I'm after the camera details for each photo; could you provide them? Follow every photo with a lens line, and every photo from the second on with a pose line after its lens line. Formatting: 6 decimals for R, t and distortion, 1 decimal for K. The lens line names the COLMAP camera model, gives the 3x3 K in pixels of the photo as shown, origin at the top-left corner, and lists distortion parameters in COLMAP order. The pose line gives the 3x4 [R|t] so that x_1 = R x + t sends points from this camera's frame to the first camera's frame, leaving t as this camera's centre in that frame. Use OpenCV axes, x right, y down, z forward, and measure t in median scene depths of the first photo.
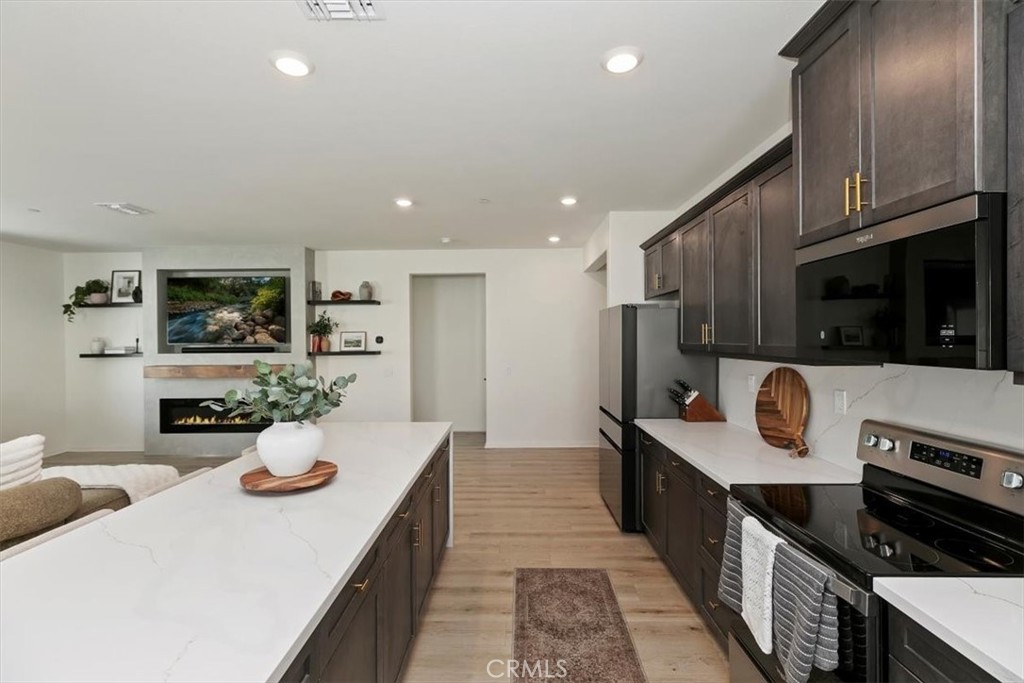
lens RADIAL K [[457.2, 0, 512.0], [0, 457.2, 341.5], [0, 0, 1]] dist [0.004040, -0.000185]
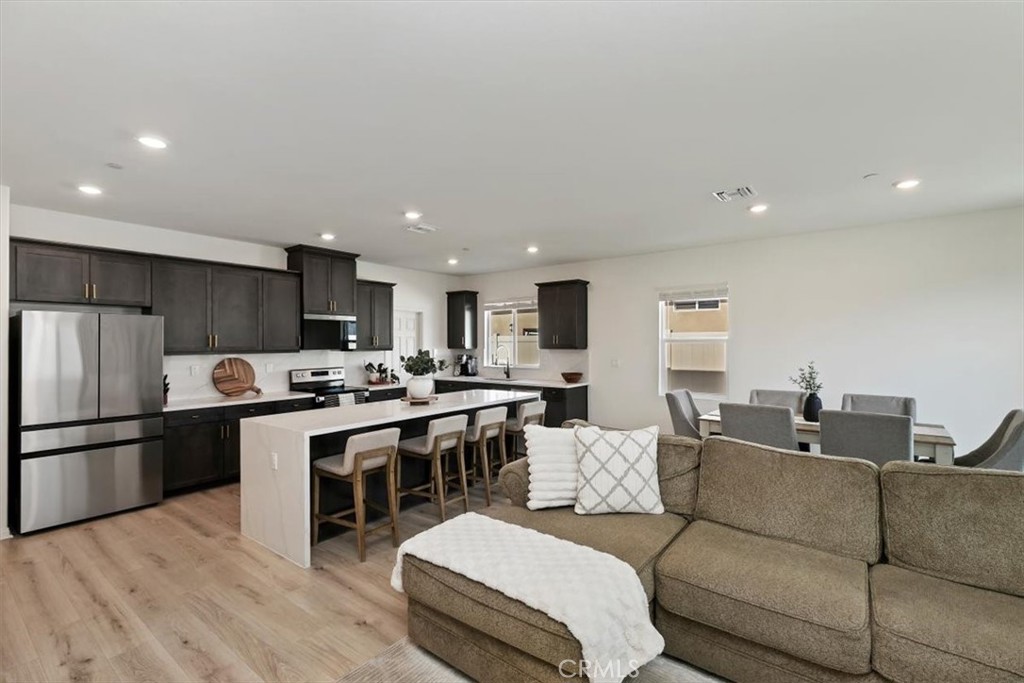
lens RADIAL K [[457.2, 0, 512.0], [0, 457.2, 341.5], [0, 0, 1]] dist [0.004040, -0.000185]
pose [[-0.800878, 0.016543, 0.598599, -1.634384], [0.017985, 0.999832, -0.003569, 0.012578], [-0.598558, 0.007907, -0.801041, 1.874792]]
